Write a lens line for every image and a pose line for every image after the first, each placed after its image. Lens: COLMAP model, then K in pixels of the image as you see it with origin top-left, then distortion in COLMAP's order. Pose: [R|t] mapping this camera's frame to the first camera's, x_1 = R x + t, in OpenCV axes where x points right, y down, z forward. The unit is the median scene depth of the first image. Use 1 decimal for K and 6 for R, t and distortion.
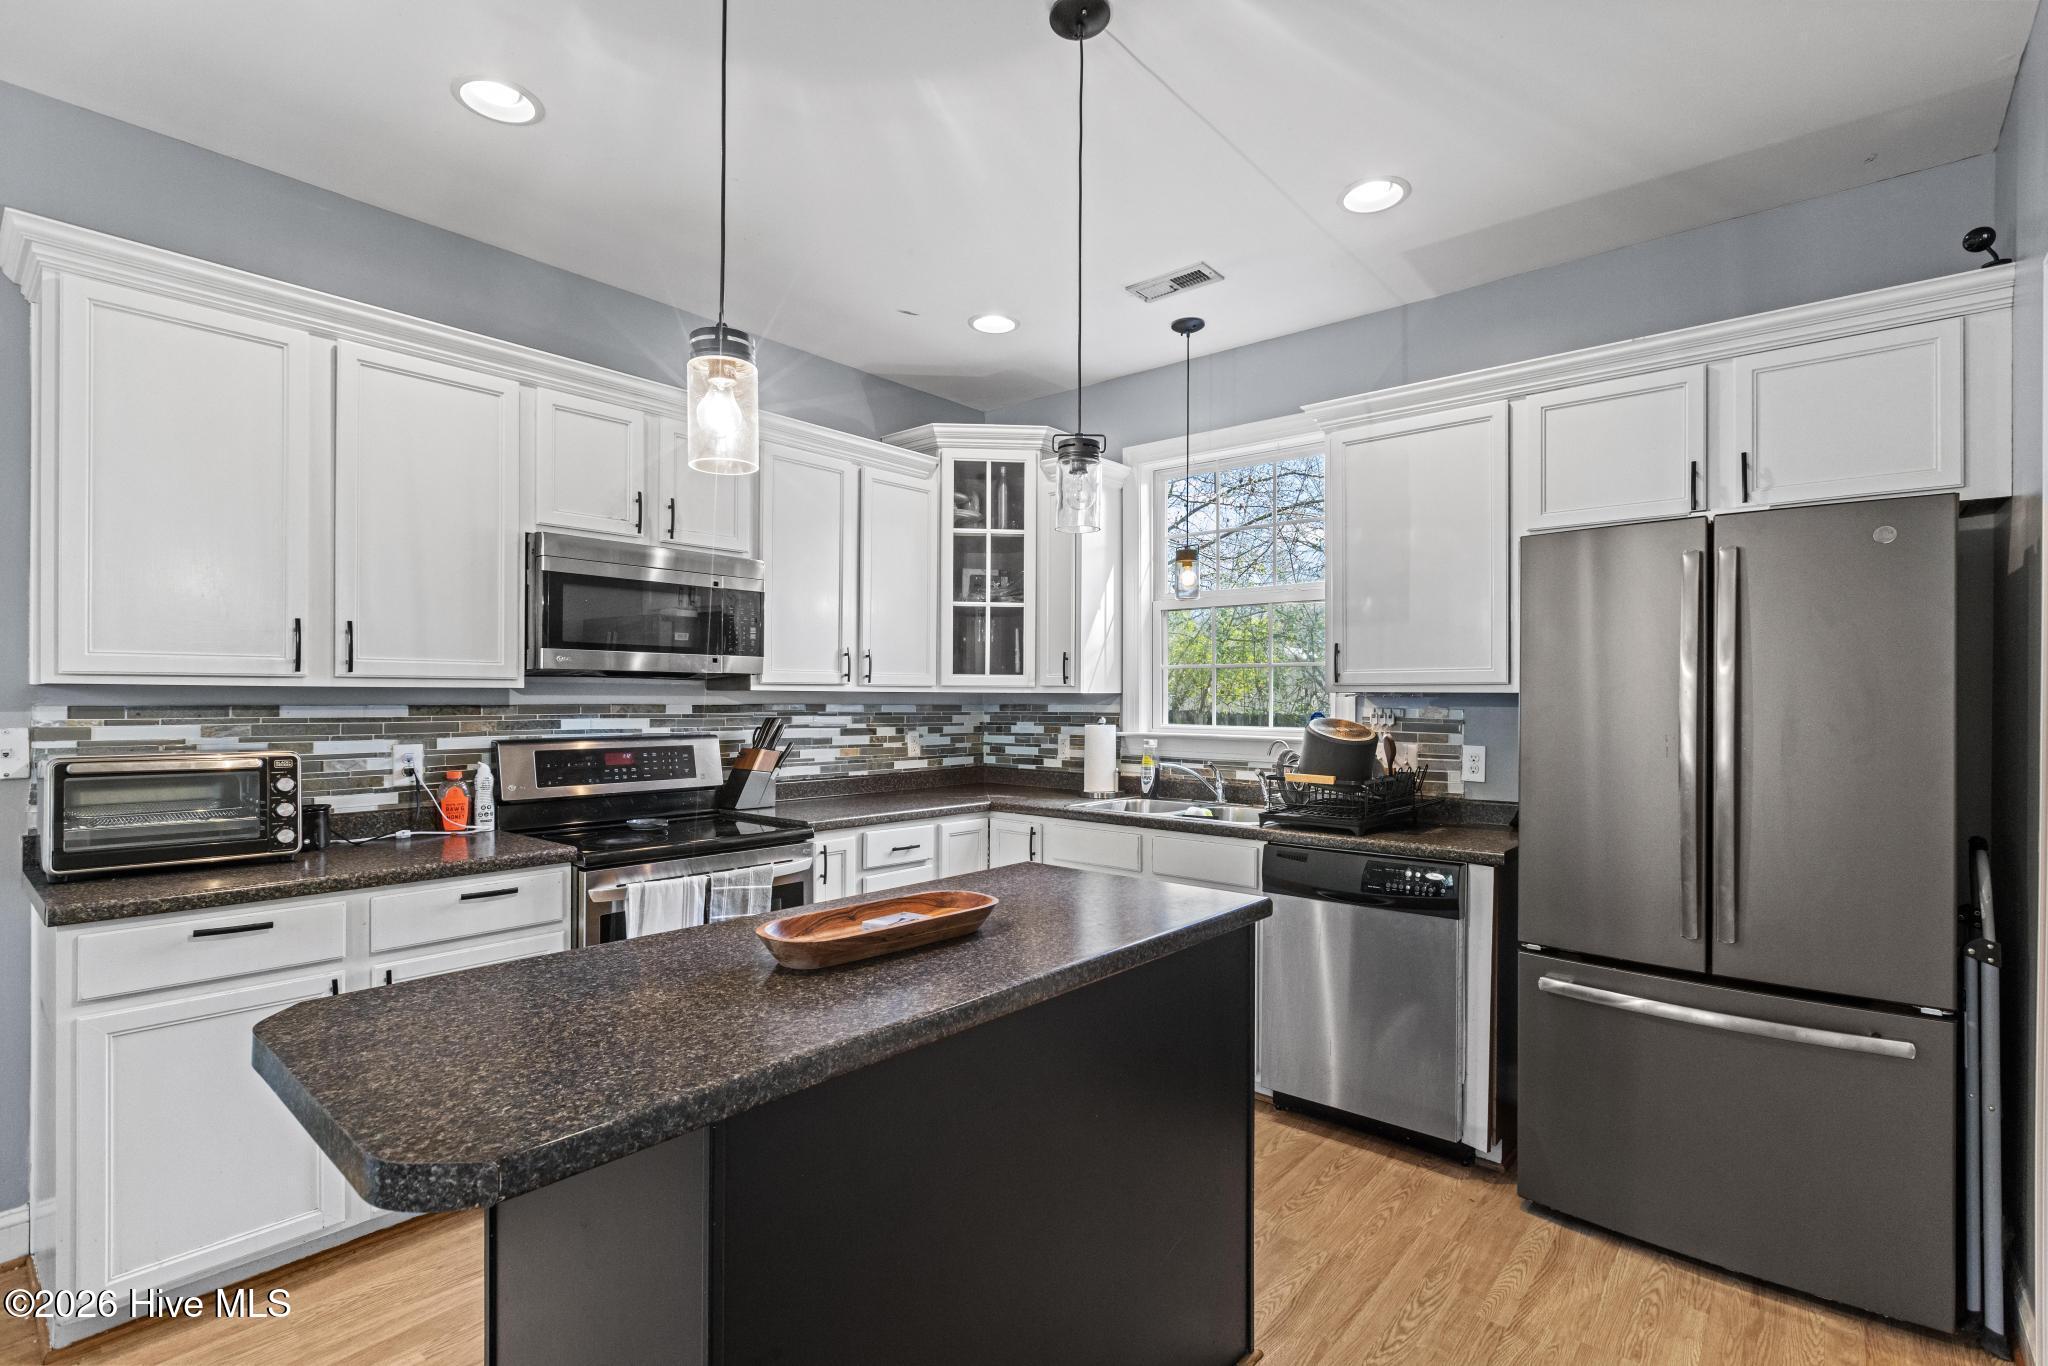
lens RADIAL K [[956.8, 0, 1036.6], [0, 956.8, 688.0], [0, 0, 1]] dist [-0.003272, -0.000447]
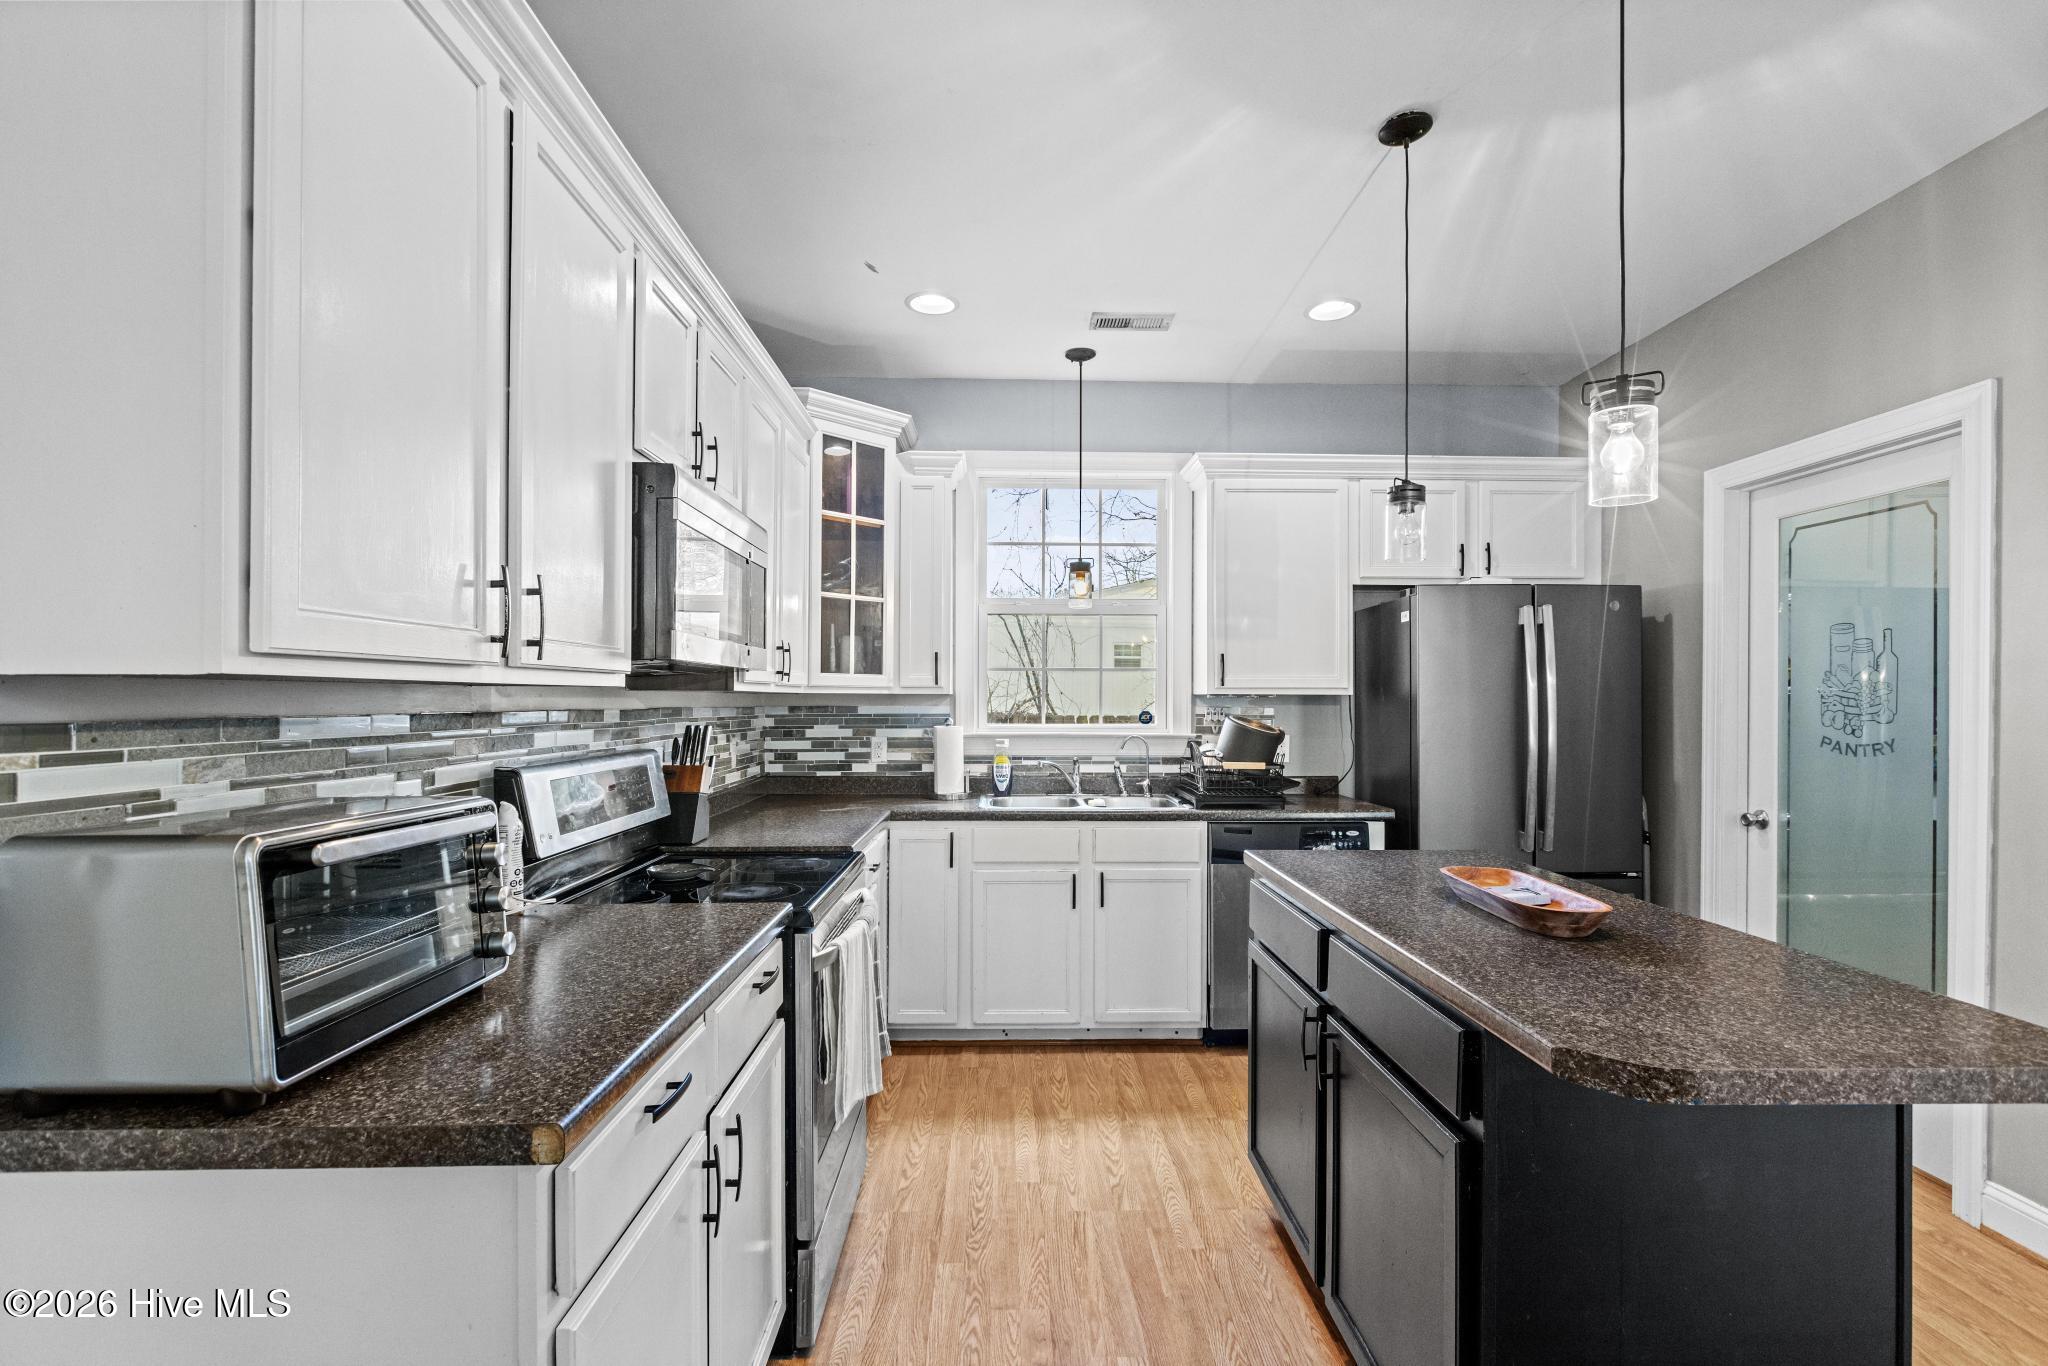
lens RADIAL K [[956.8, 0, 1020.2], [0, 956.8, 686.0], [0, 0, 1]] dist [-0.003272, -0.000447]
pose [[0.744240, 0.006985, 0.667876, -0.613726], [-0.006010, 0.999975, -0.003761, 0.000260], [-0.667885, -0.001215, 0.744263, 0.238903]]
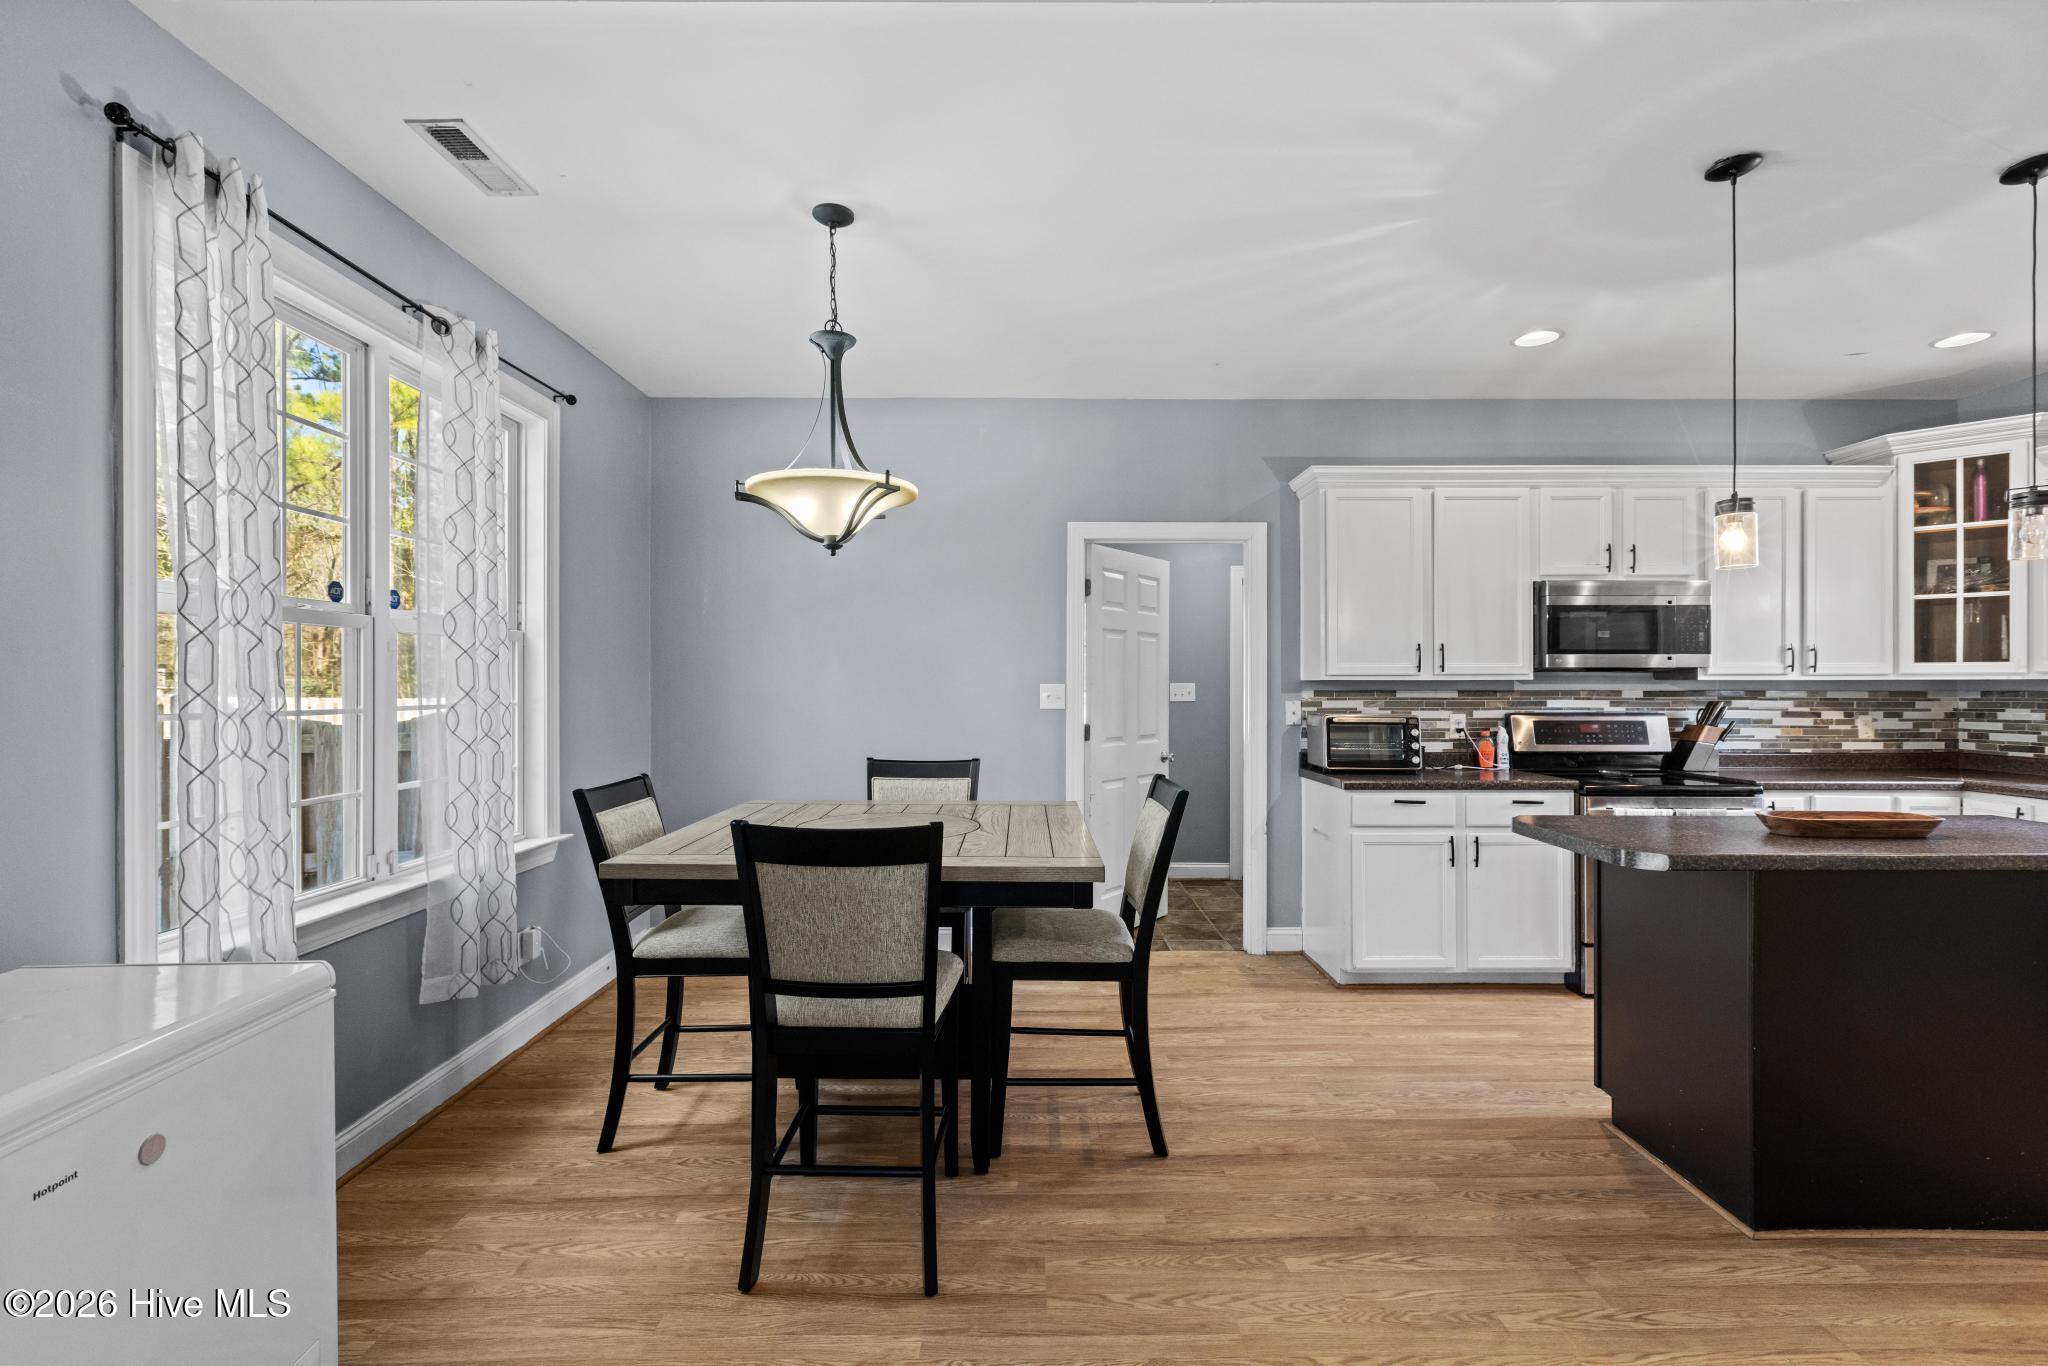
lens RADIAL K [[927.6, 0, 1013.0], [0, 927.6, 682.2], [0, 0, 1]] dist [0.004642, -0.001912]
pose [[0.647482, -0.006125, -0.762056, 0.060480], [0.011115, 0.999937, 0.001407, -0.005965], [0.761999, -0.009381, 0.647510, -0.510568]]
